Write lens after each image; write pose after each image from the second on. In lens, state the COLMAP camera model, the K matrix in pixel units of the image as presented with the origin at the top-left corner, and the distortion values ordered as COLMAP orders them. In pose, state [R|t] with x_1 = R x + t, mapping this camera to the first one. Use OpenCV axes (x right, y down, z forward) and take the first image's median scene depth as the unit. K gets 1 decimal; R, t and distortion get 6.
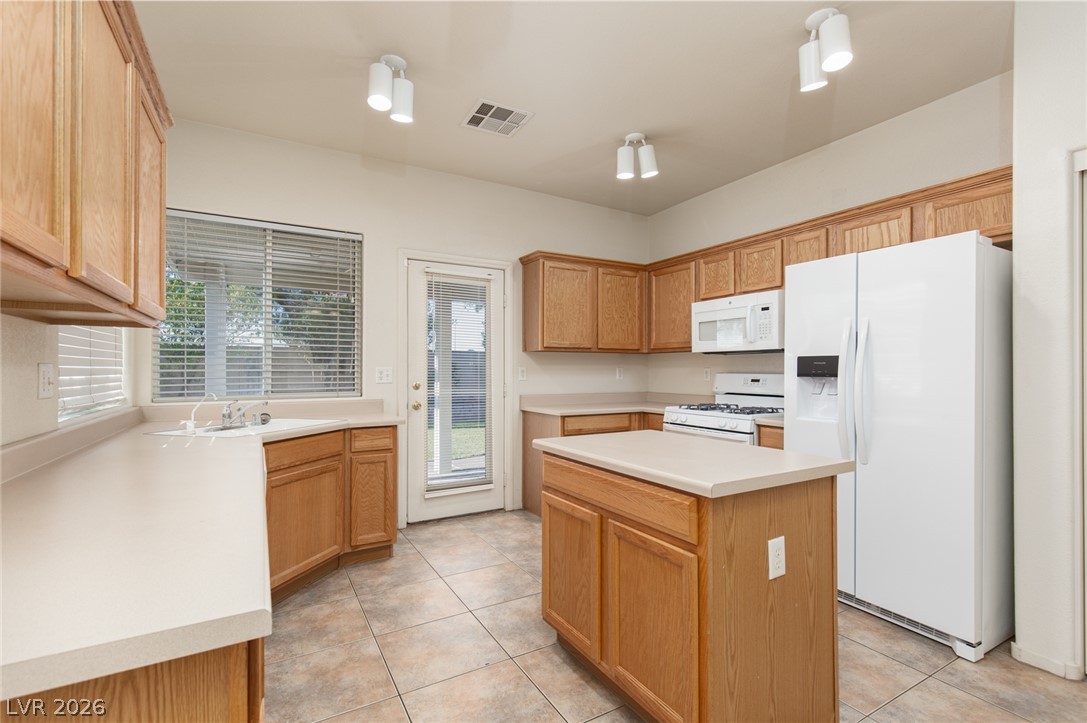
lens RADIAL K [[492.7, 0, 543.2], [0, 492.7, 366.8], [0, 0, 1]] dist [0.006139, -0.000573]
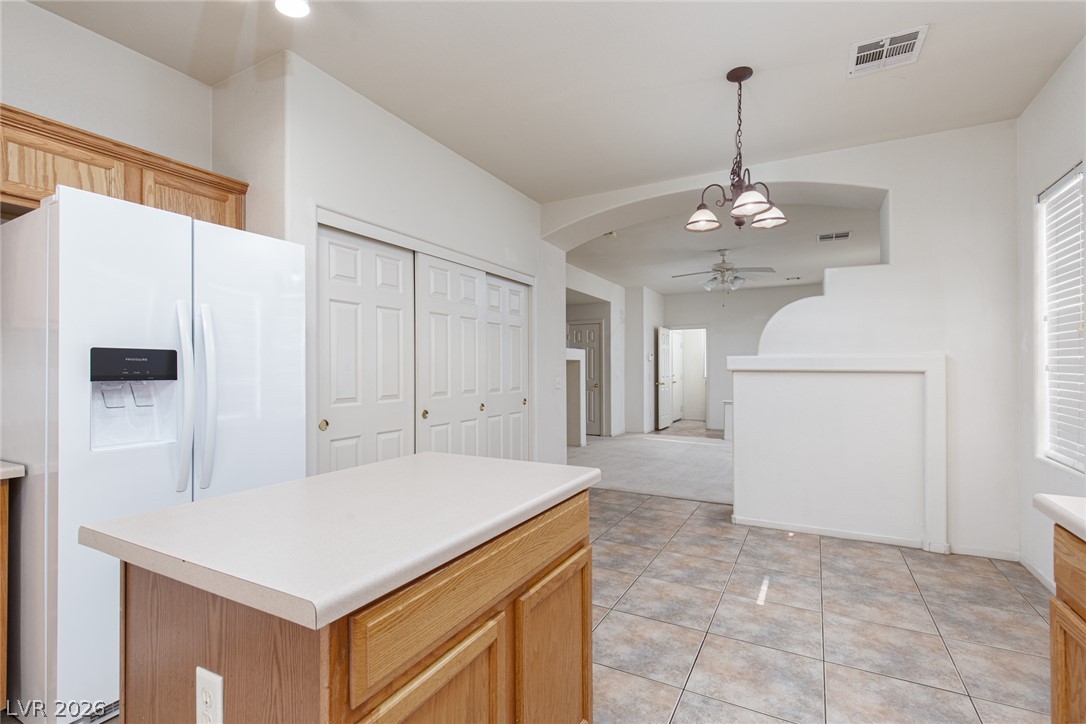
lens RADIAL K [[492.3, 0, 541.9], [0, 492.3, 365.5], [0, 0, 1]] dist [0.006139, -0.000573]
pose [[-0.518102, 0.006226, 0.855296, -0.228630], [-0.003060, 0.999954, -0.009133, 0.004701], [-0.855313, -0.007349, -0.518059, 0.688583]]
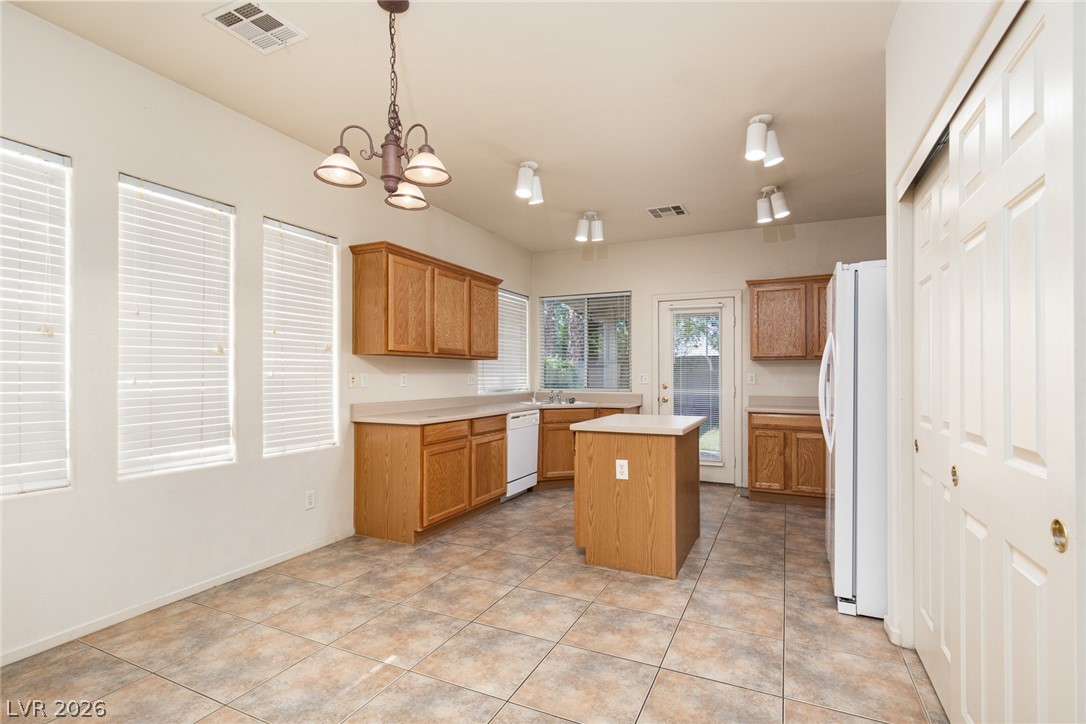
lens RADIAL K [[512.7, 0, 543.1], [0, 512.7, 368.6], [0, 0, 1]] dist [-0.000972, -0.000164]
pose [[0.566821, -0.009746, -0.823783, 0.924953], [0.004579, 0.999952, -0.008679, -0.002871], [0.823828, 0.001147, 0.566839, -0.203212]]
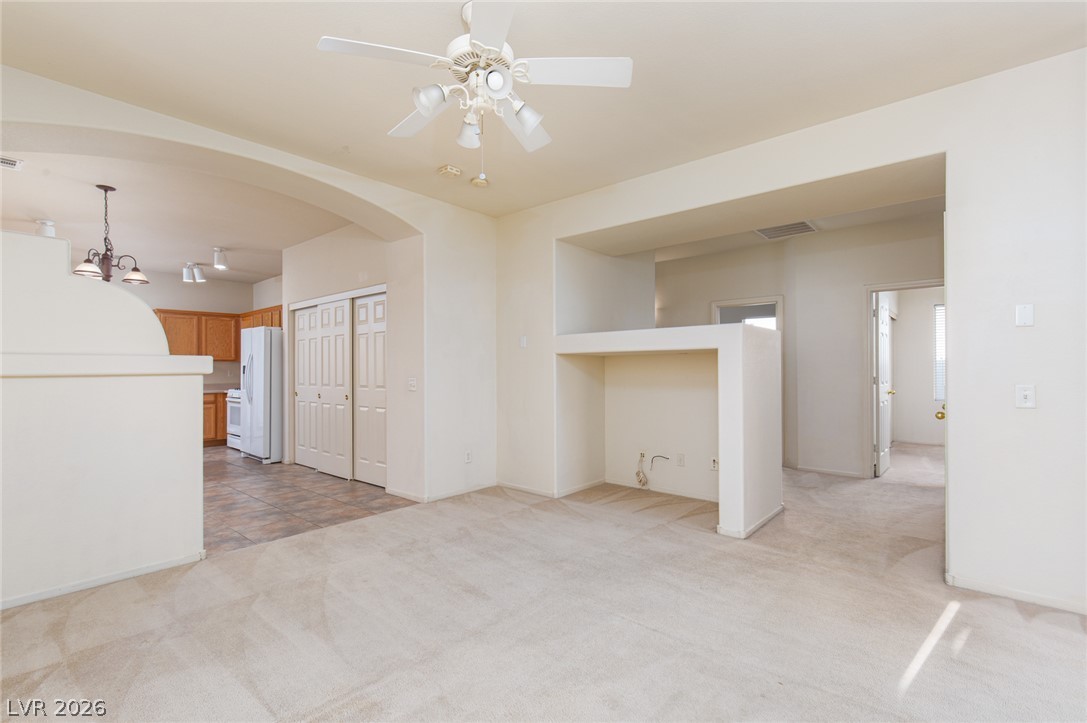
lens RADIAL K [[492.7, 0, 545.6], [0, 492.7, 365.8], [0, 0, 1]] dist [0.006139, -0.000573]
pose [[0.943674, -0.000686, 0.330875, 0.932194], [0.000354, 0.999999, 0.001063, -0.019793], [-0.330876, -0.000886, 0.943674, -1.556832]]
